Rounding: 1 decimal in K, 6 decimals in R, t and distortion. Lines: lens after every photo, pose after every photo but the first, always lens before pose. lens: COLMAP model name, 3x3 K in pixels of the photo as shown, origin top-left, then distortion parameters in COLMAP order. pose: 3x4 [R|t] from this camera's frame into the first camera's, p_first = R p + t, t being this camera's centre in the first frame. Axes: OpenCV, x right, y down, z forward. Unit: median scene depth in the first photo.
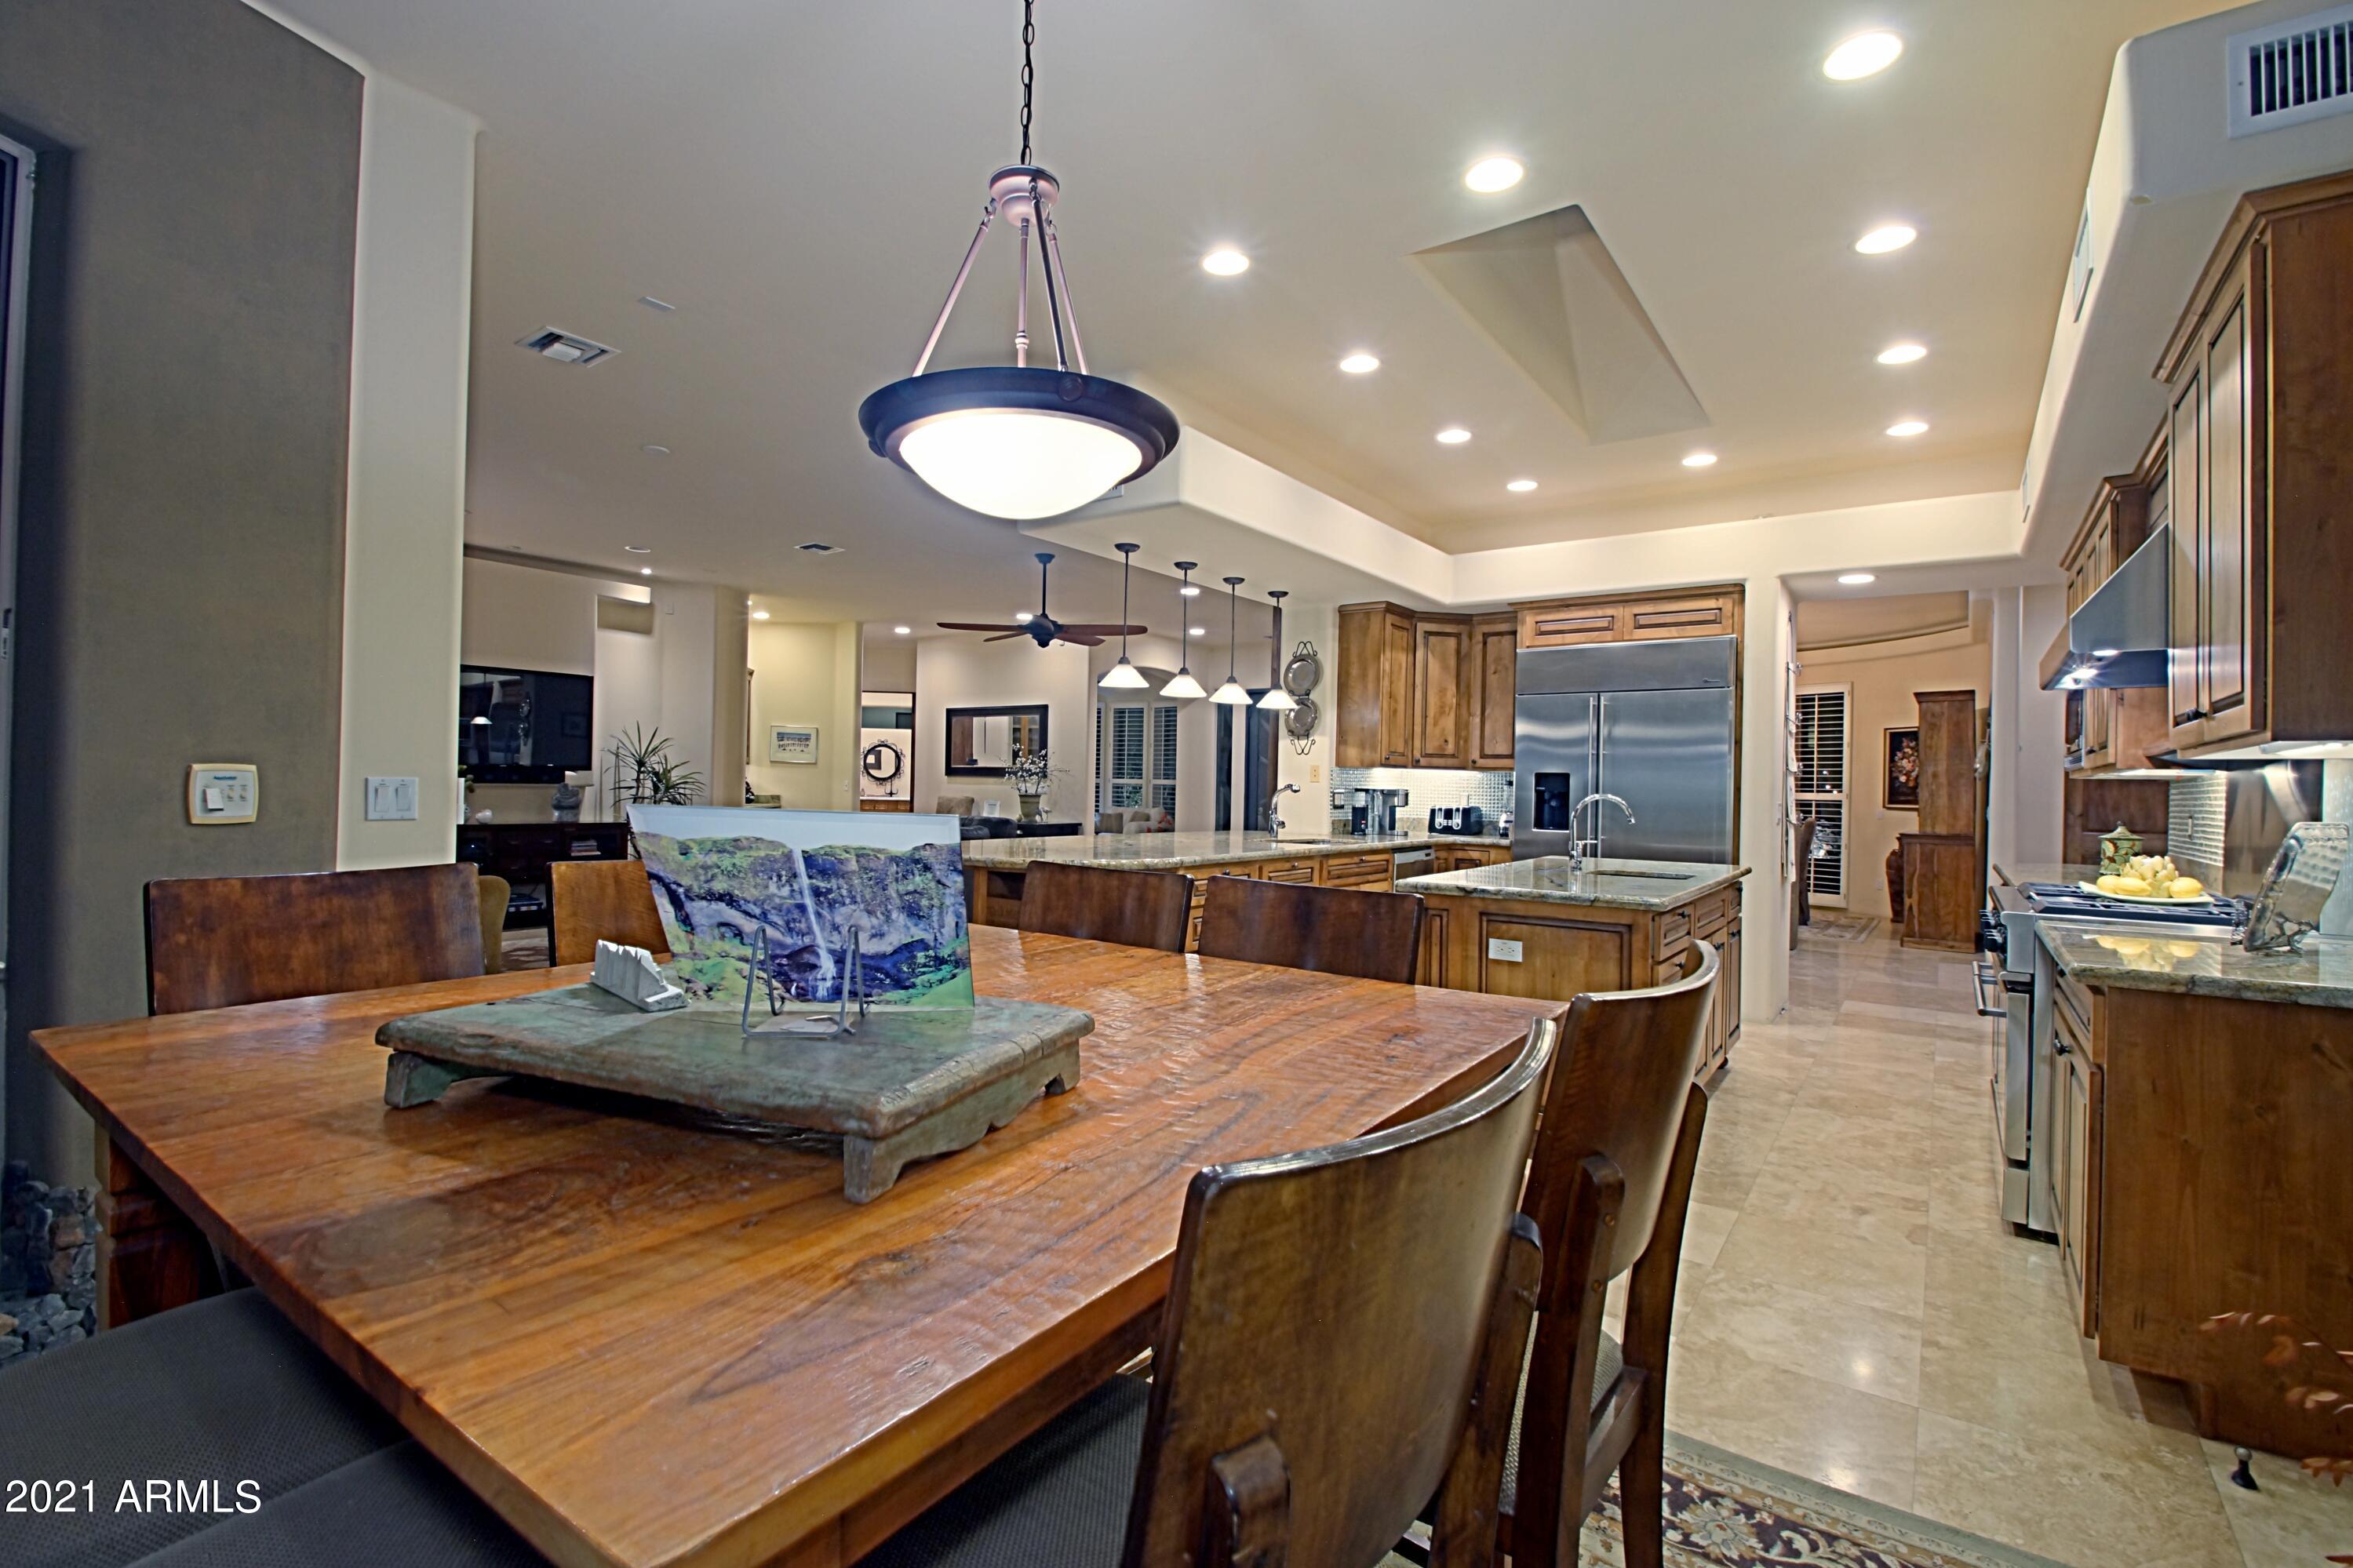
lens RADIAL K [[1053.8, 0, 1166.0], [0, 1053.8, 775.7], [0, 0, 1]] dist [-0.000746, -0.010201]
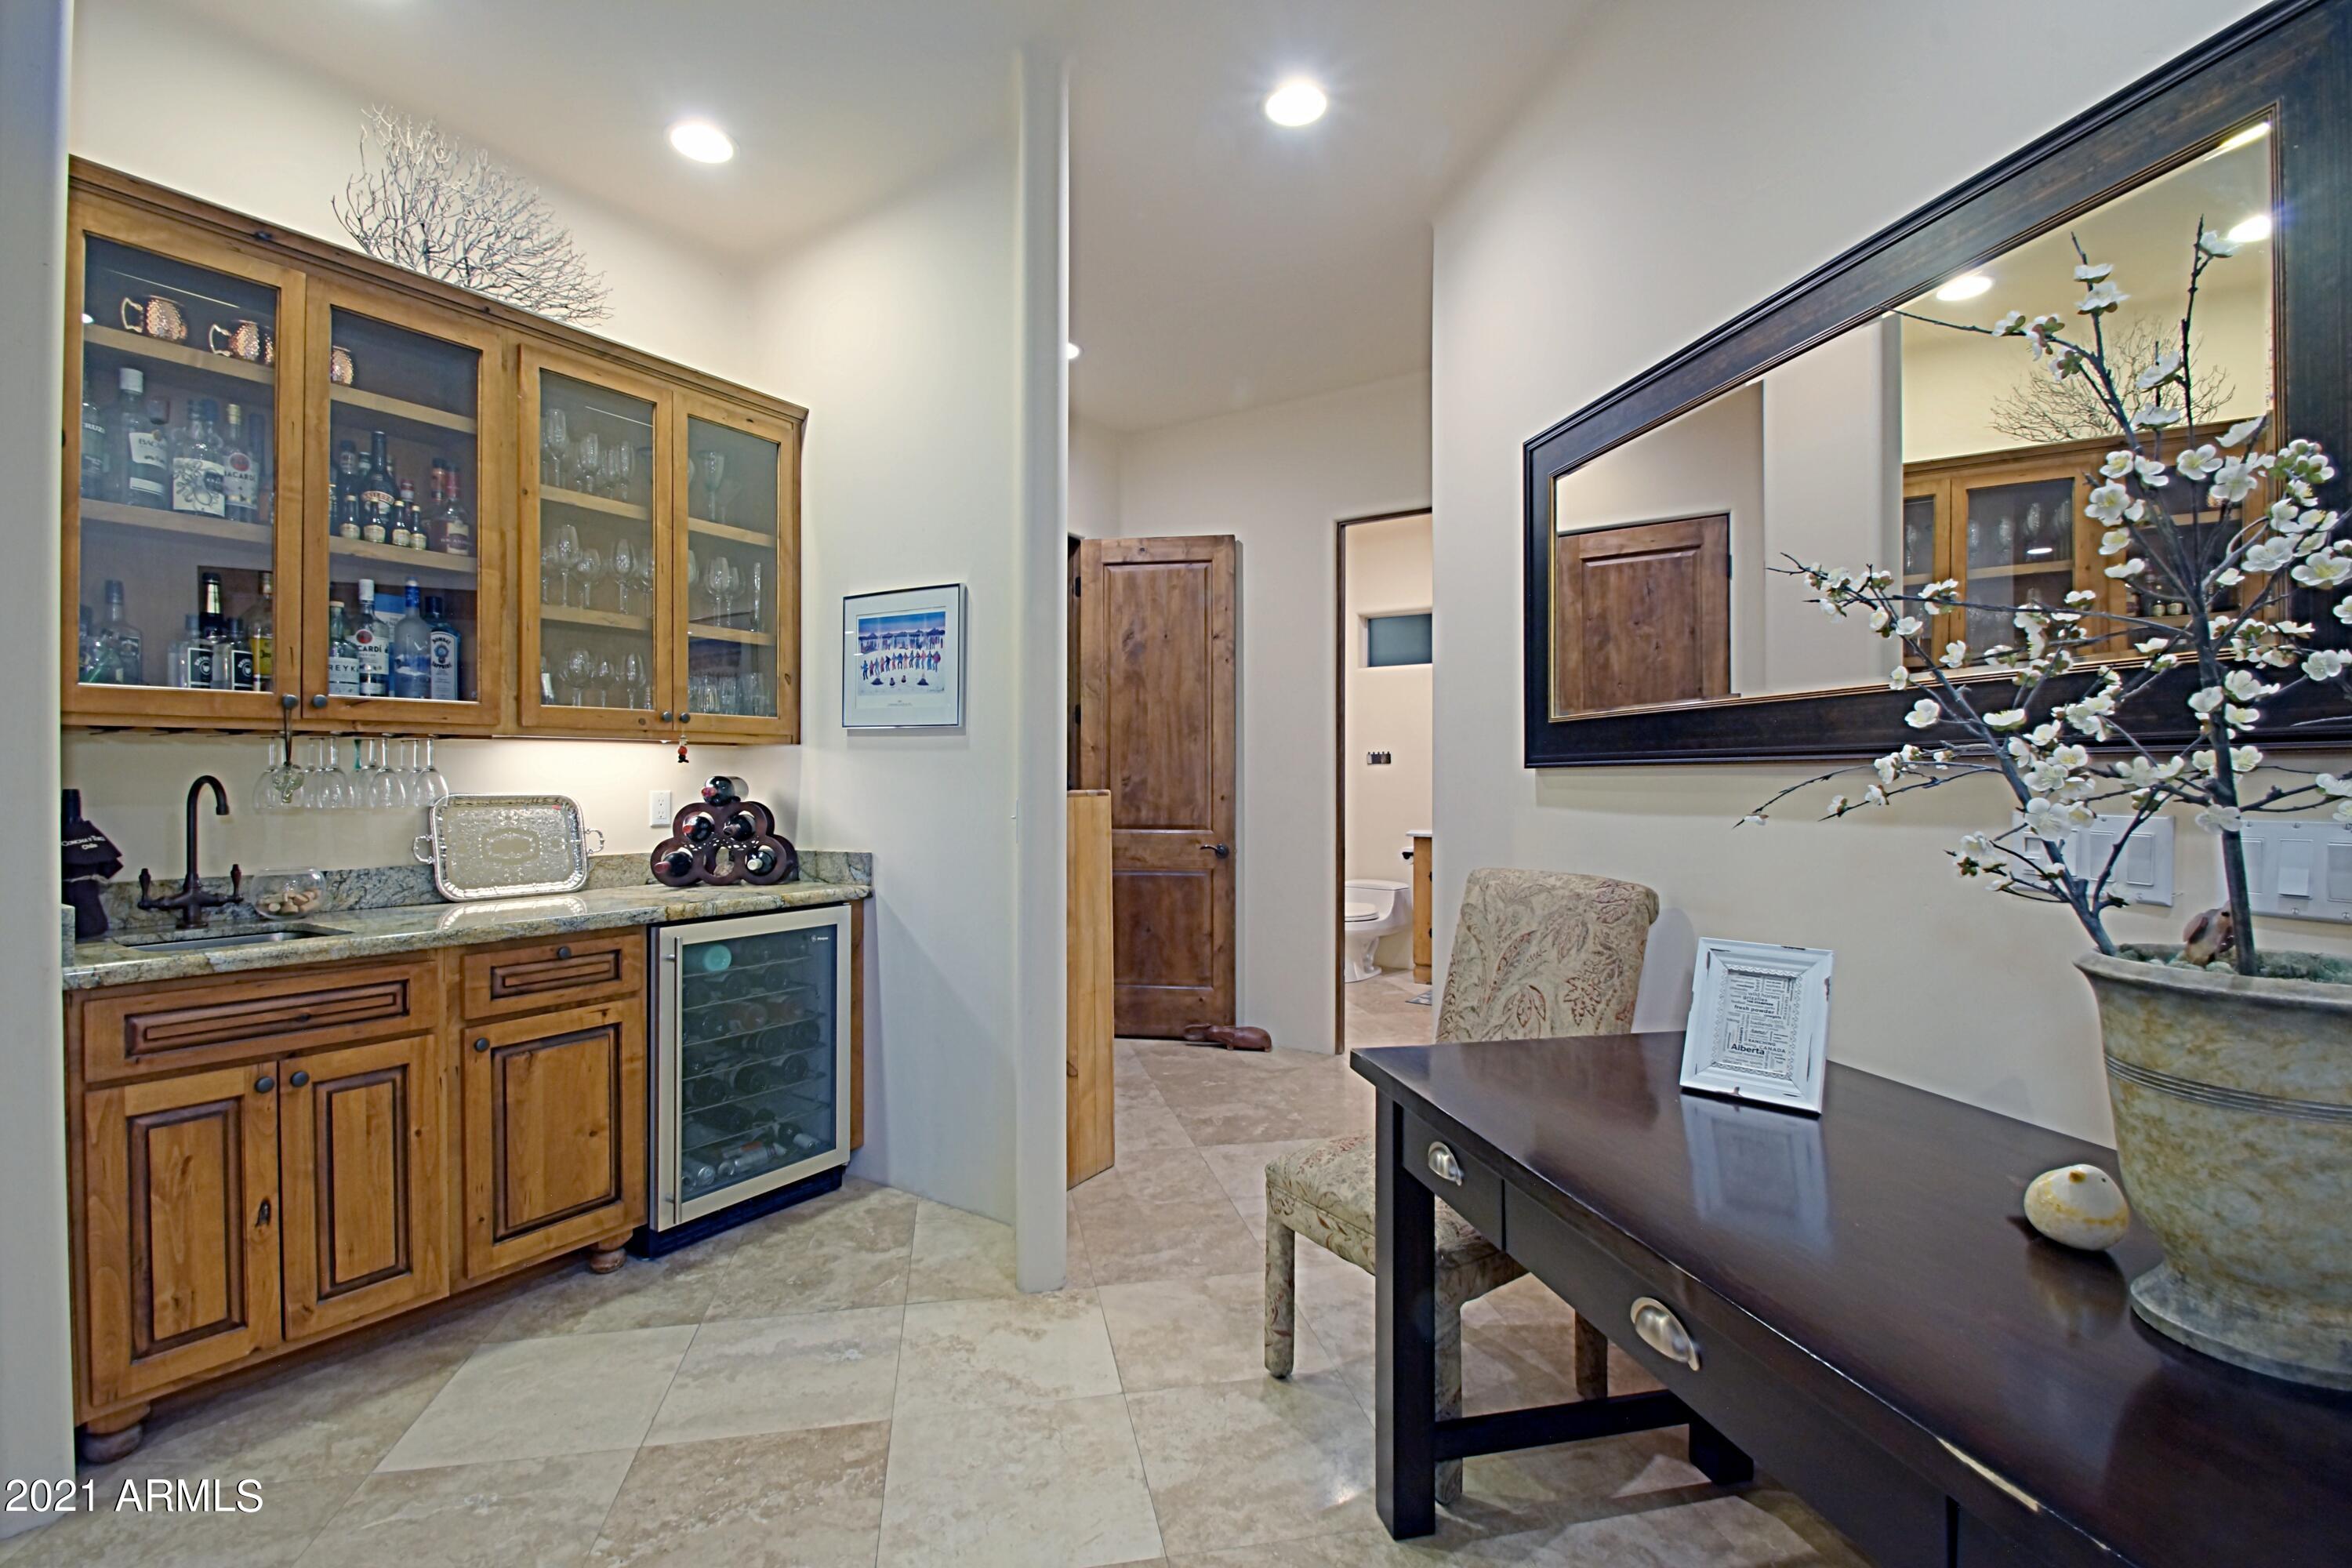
lens RADIAL K [[1053.4, 0, 1165.5], [0, 1053.4, 775.7], [0, 0, 1]] dist [-0.000746, -0.010201]
pose [[0.736577, -0.020194, -0.676052, -0.134191], [0.017102, 0.999791, -0.011231, 0.003228], [0.676137, -0.003289, 0.736768, 0.882432]]
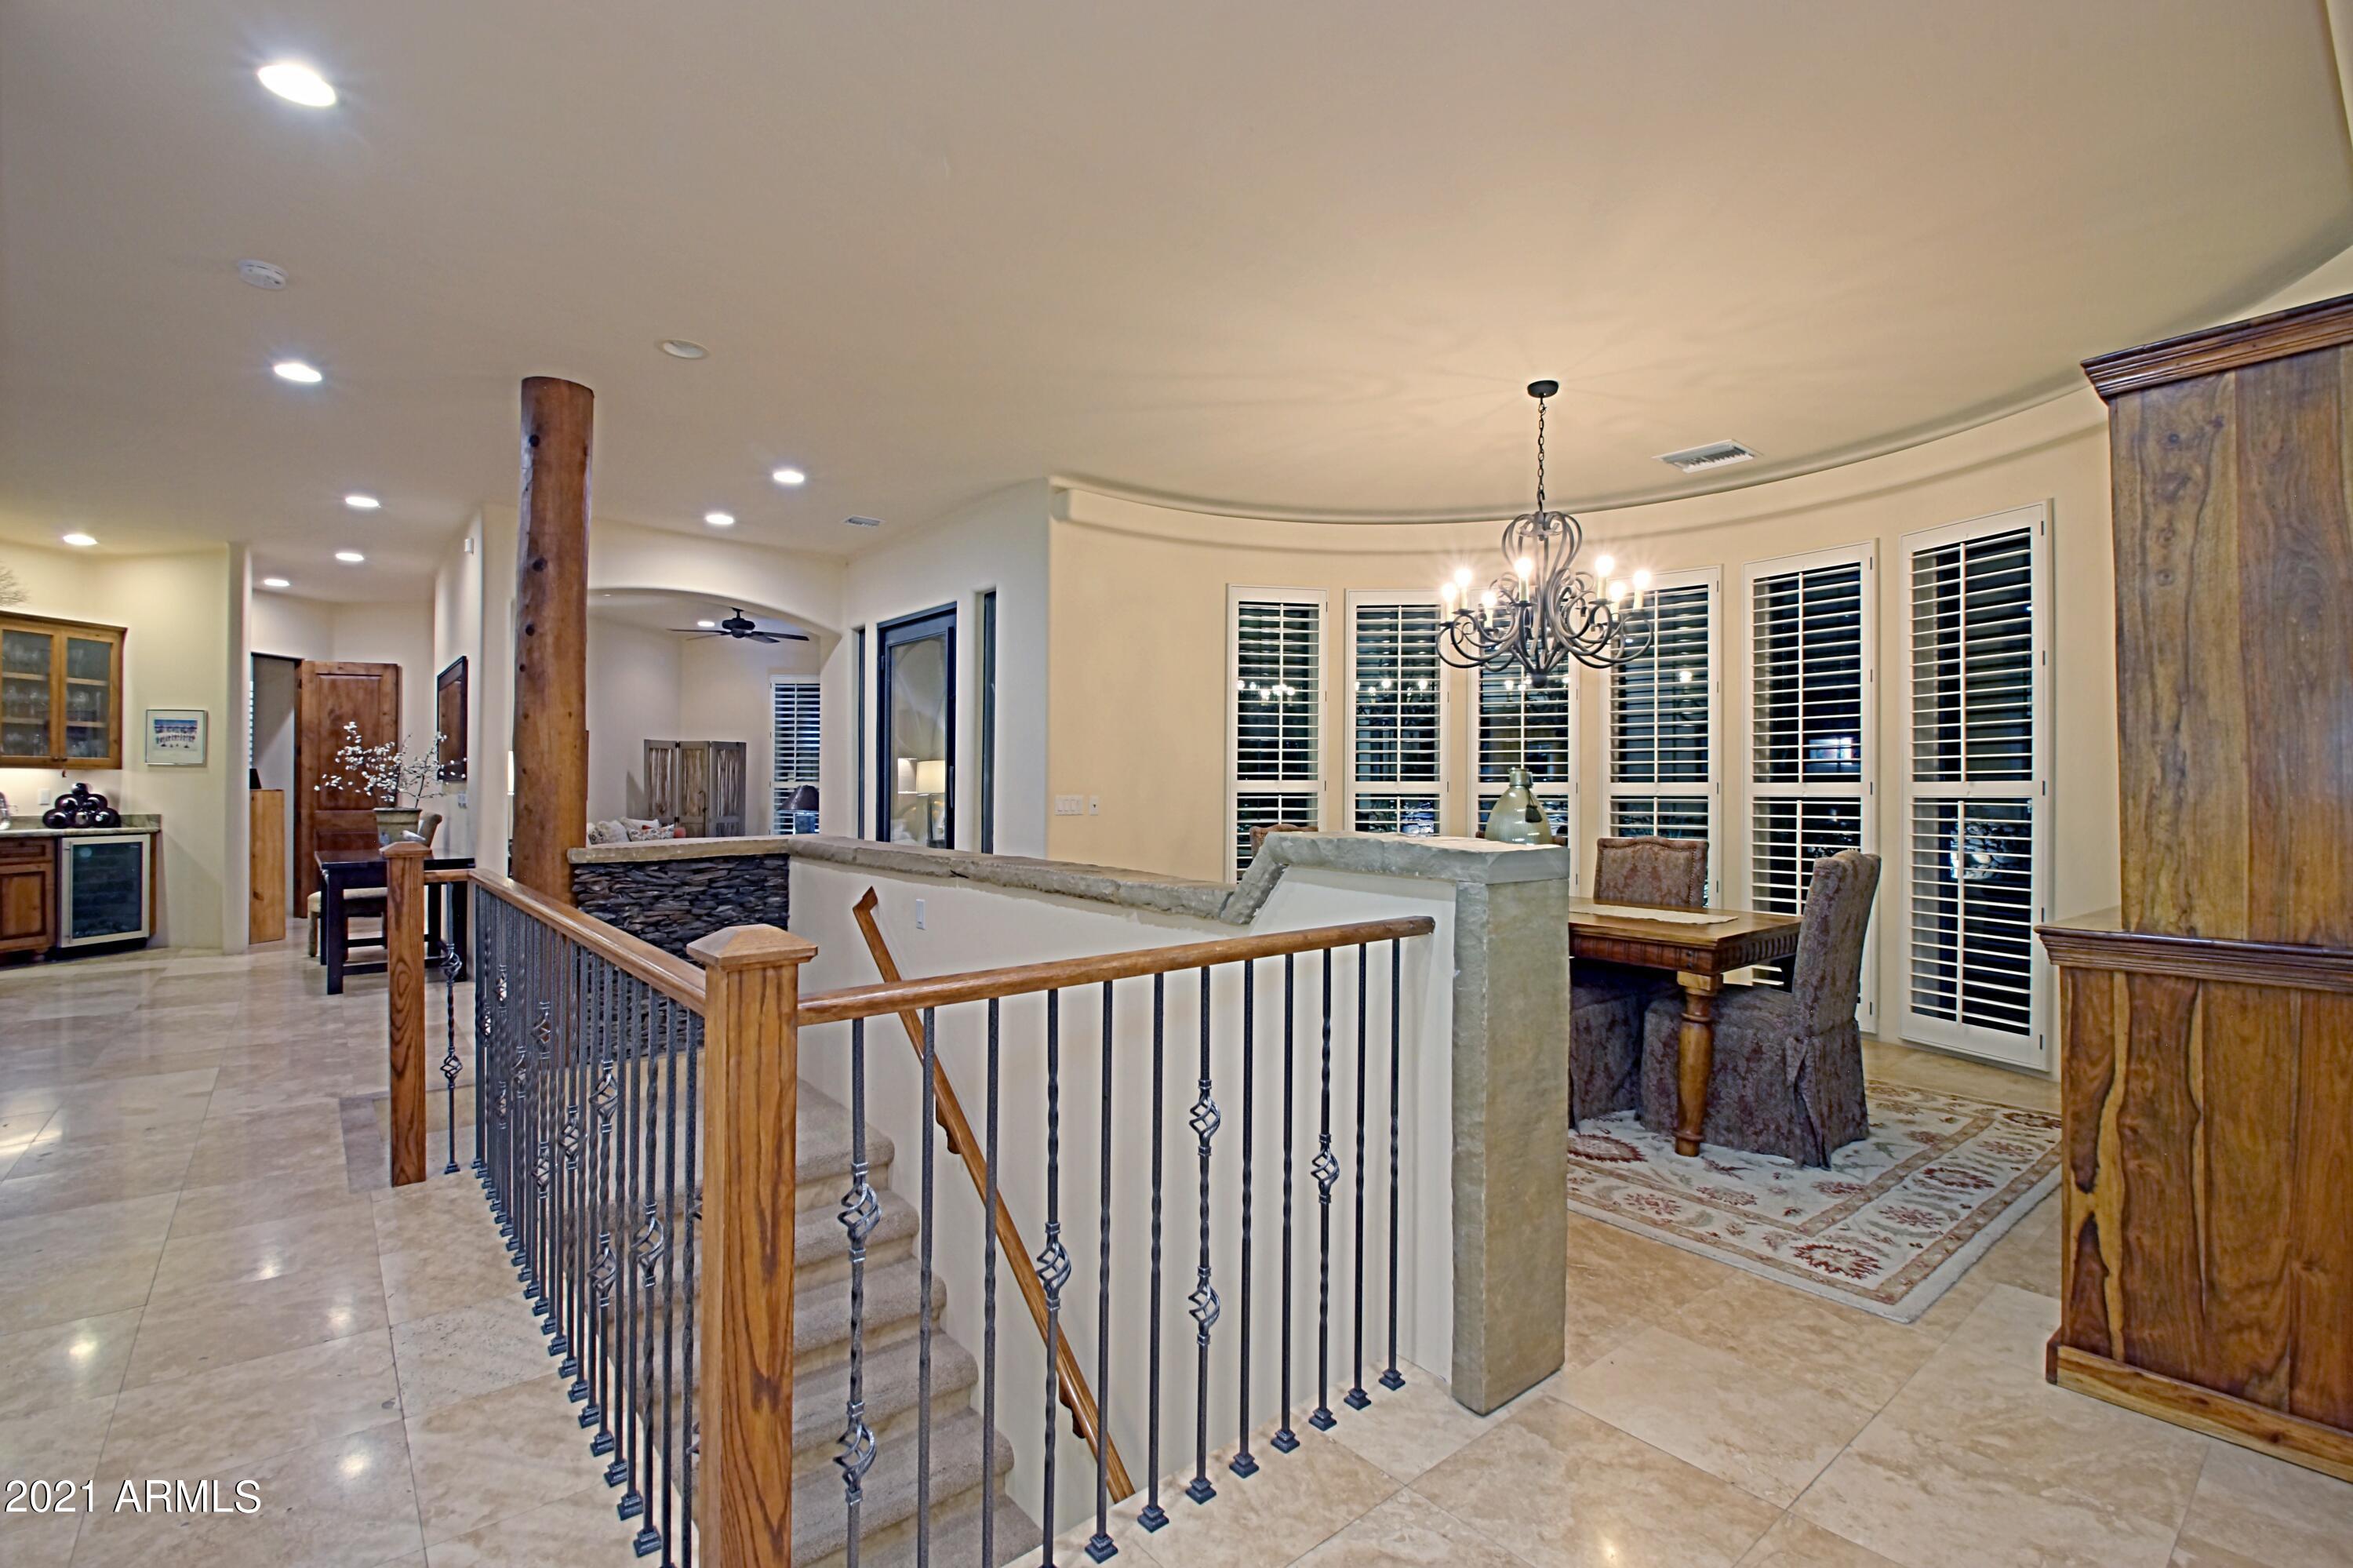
lens RADIAL K [[1053.9, 0, 1166.0], [0, 1053.9, 775.7], [0, 0, 1]] dist [-0.000746, -0.010201]
pose [[0.969332, -0.020531, -0.244896, 0.423687], [0.018911, 0.999781, -0.008963, 0.012562], [0.245026, 0.004057, 0.969508, 0.535100]]
